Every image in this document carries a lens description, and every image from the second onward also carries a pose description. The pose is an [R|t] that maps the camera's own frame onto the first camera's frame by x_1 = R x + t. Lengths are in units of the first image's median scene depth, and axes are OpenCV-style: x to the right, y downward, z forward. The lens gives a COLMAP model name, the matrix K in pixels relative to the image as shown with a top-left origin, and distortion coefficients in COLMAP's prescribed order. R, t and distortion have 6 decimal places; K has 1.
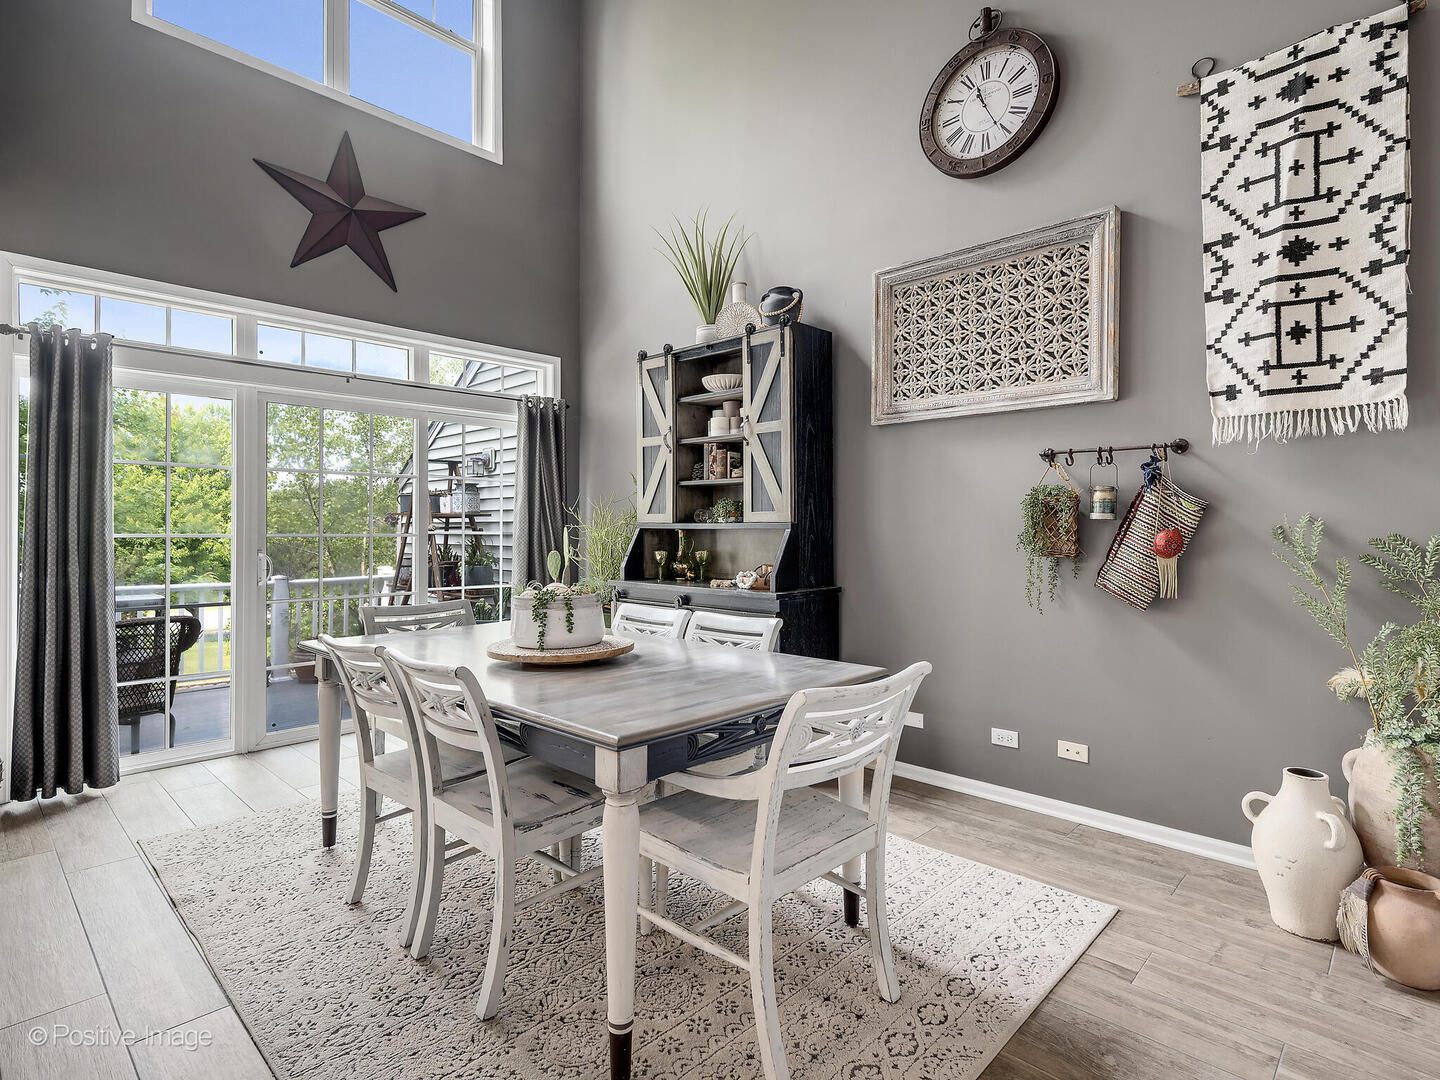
lens RADIAL K [[740.6, 0, 727.0], [0, 740.6, 528.6], [0, 0, 1]] dist [-0.002936, -0.000261]
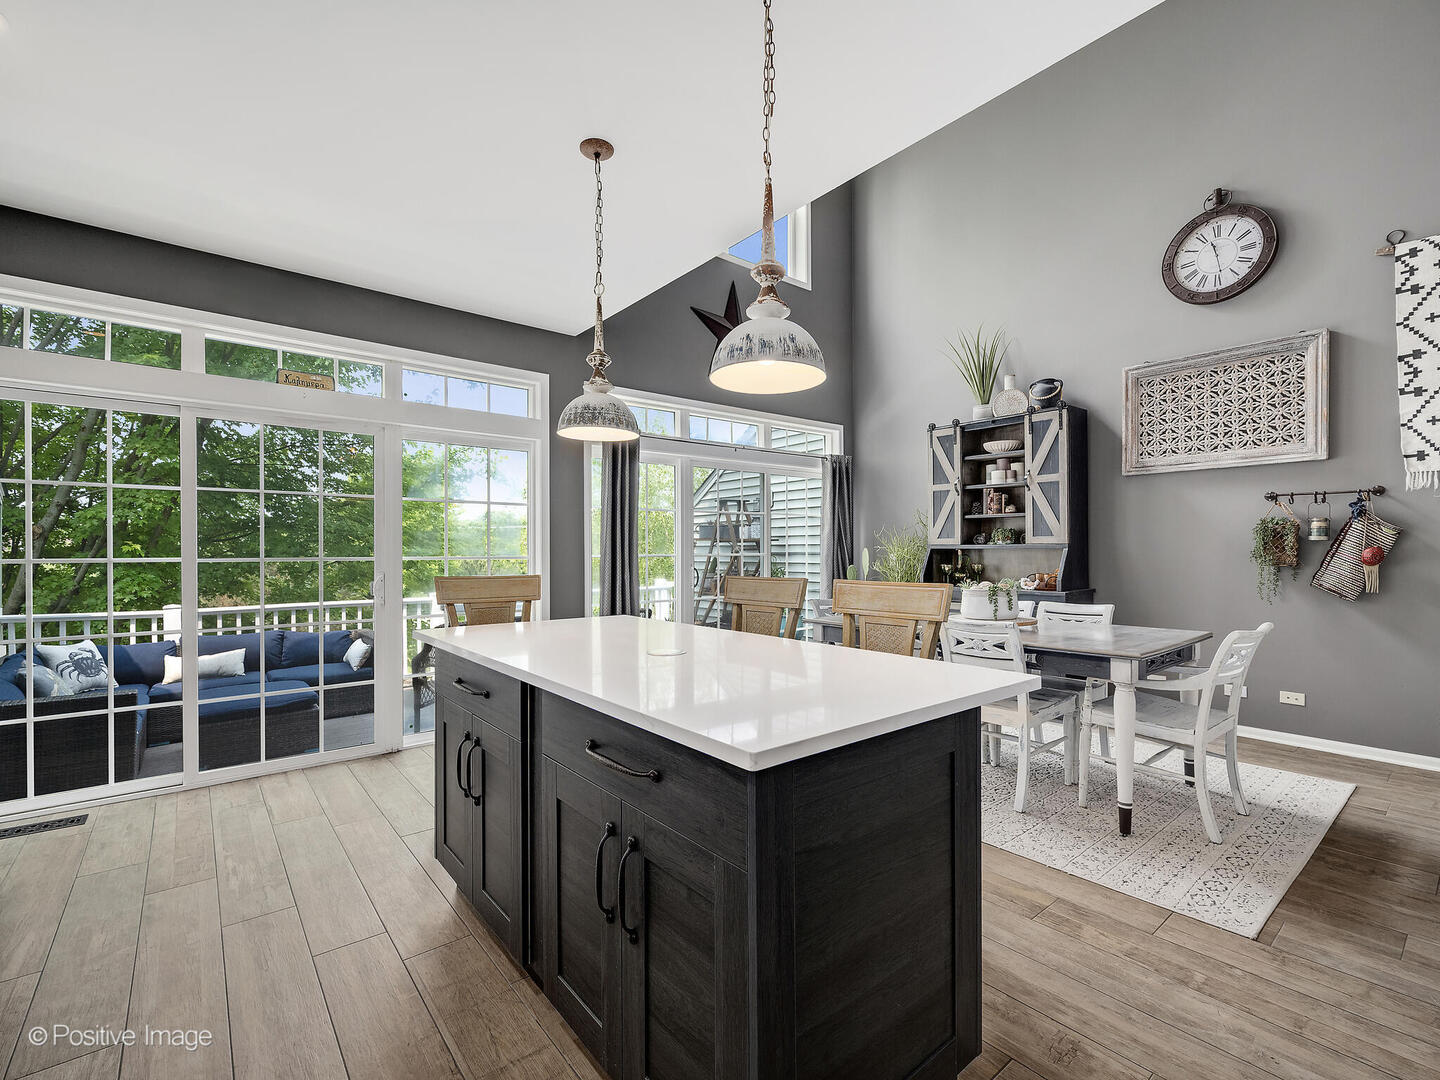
lens RADIAL K [[668.5, 0, 727.8], [0, 668.5, 550.9], [0, 0, 1]] dist [-0.004868, -0.000776]
pose [[0.994461, -0.007052, -0.104872, -0.484446], [0.007439, 0.999967, 0.003293, -0.004129], [0.104845, -0.004055, 0.994480, -0.411380]]
